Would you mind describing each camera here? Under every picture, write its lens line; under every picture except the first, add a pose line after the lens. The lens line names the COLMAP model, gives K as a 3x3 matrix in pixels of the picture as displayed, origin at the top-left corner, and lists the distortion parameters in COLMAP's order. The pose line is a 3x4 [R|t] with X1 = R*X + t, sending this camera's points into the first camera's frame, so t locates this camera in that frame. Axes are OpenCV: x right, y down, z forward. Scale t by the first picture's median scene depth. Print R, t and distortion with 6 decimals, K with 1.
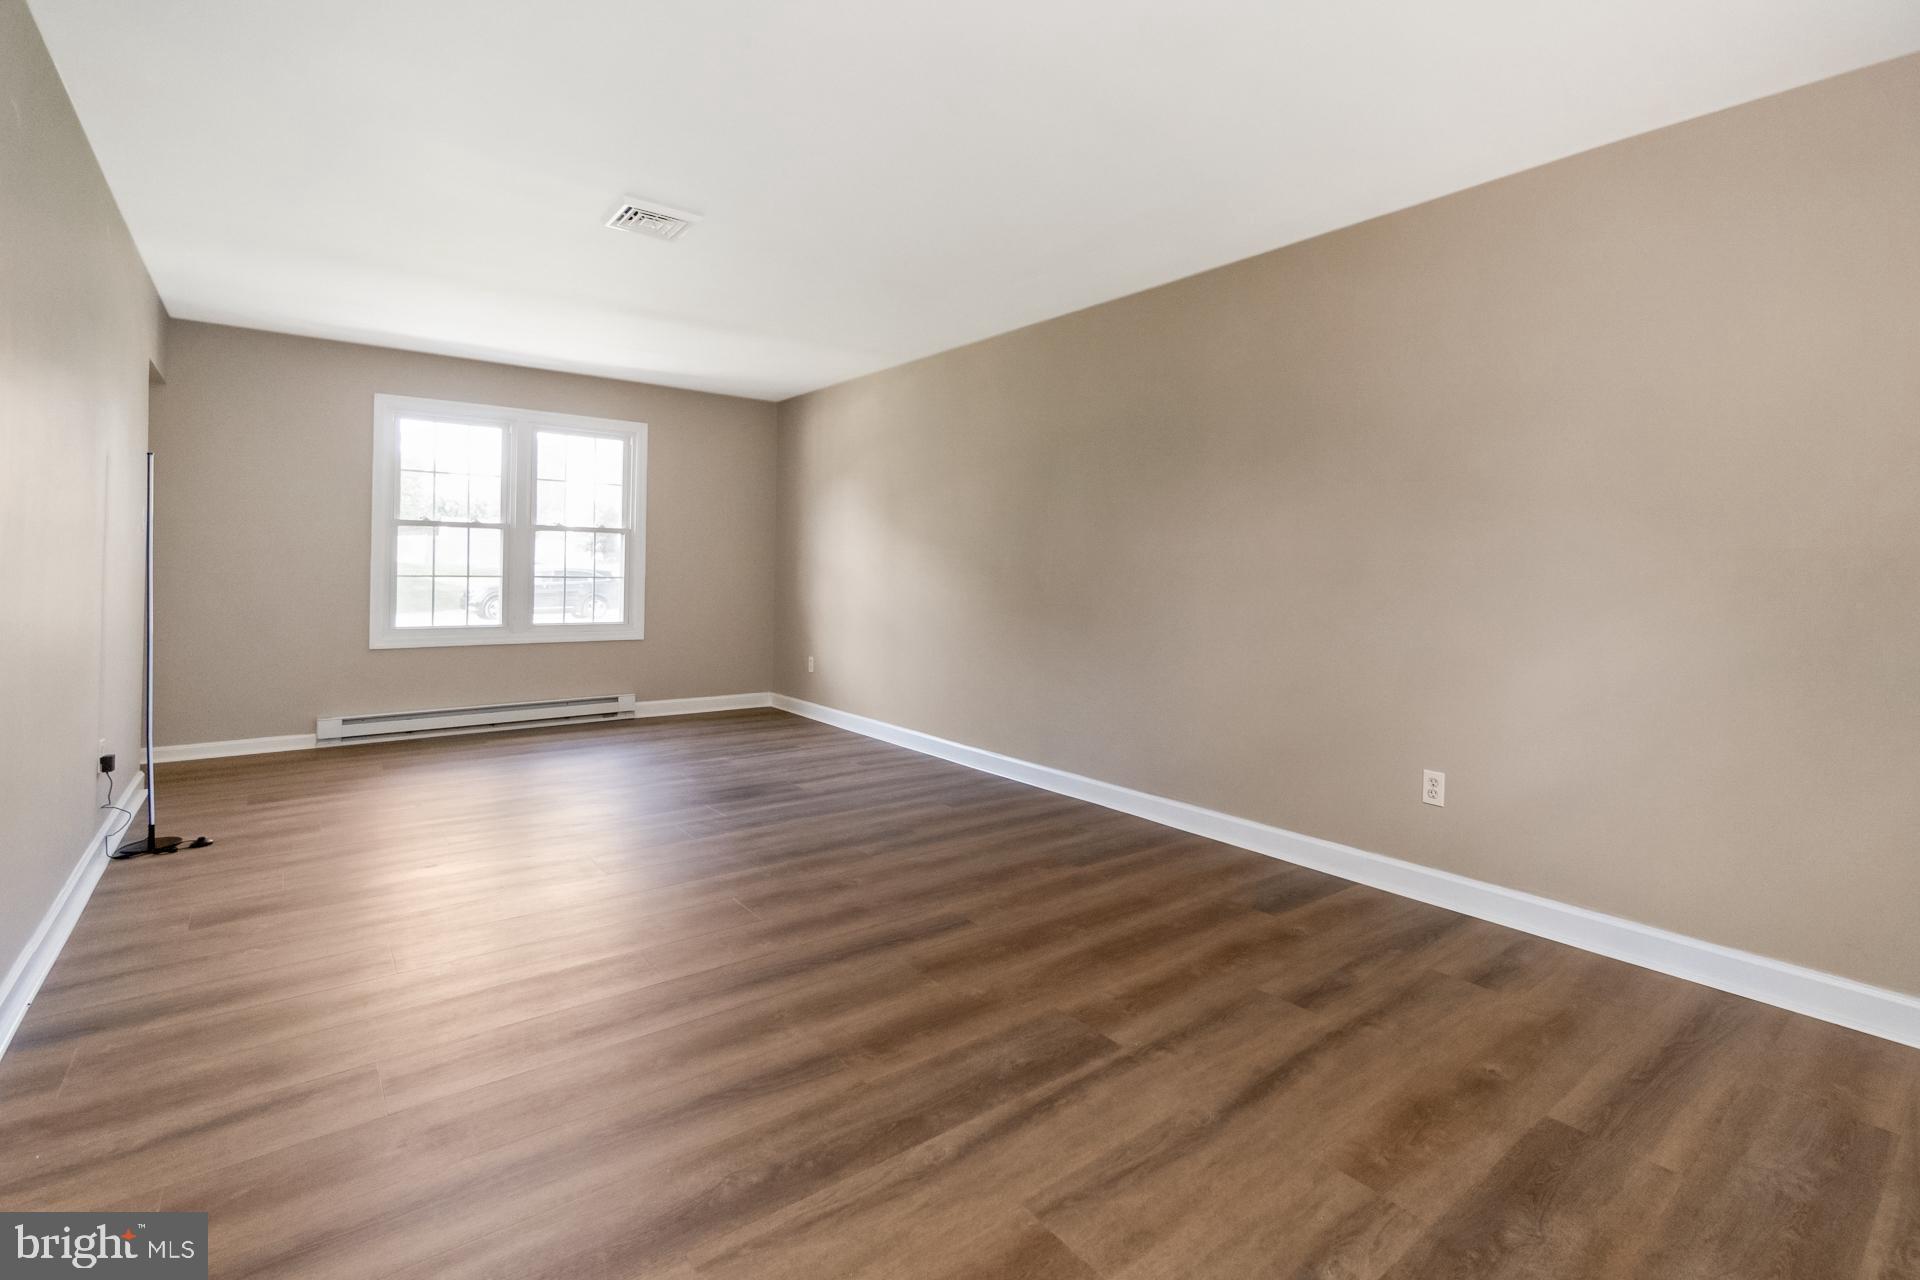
lens RADIAL K [[856.8, 0, 960.7], [0, 856.8, 580.5], [0, 0, 1]] dist [0.003450, -0.000361]
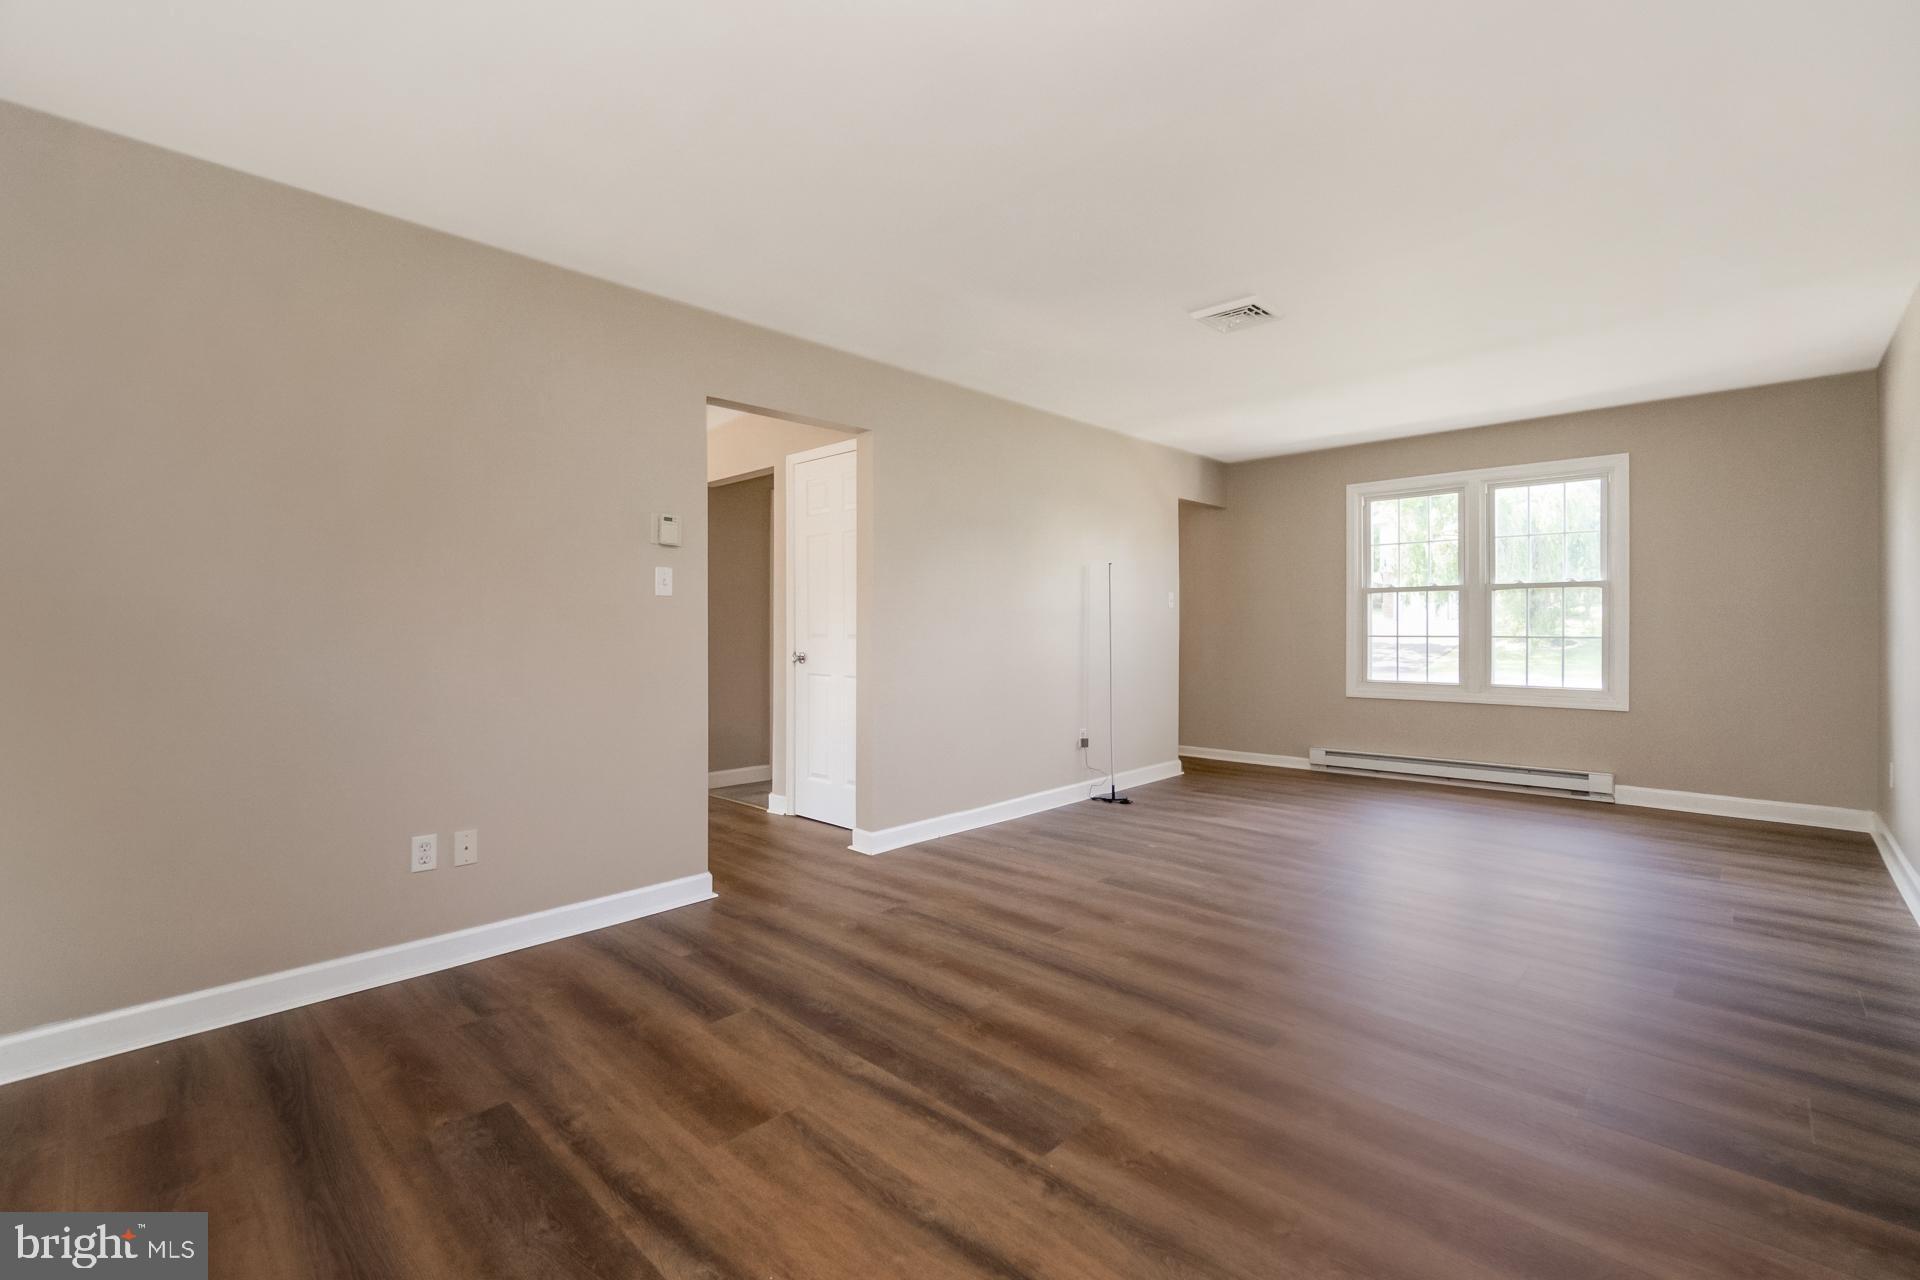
lens RADIAL K [[815.6, 0, 970.2], [0, 815.6, 621.4], [0, 0, 1]] dist [0.000195, -0.000104]
pose [[0.169886, -0.023604, -0.985181, 0.368945], [-0.001612, 0.999705, -0.024230, 0.001813], [0.985462, 0.005705, 0.169798, 0.278876]]
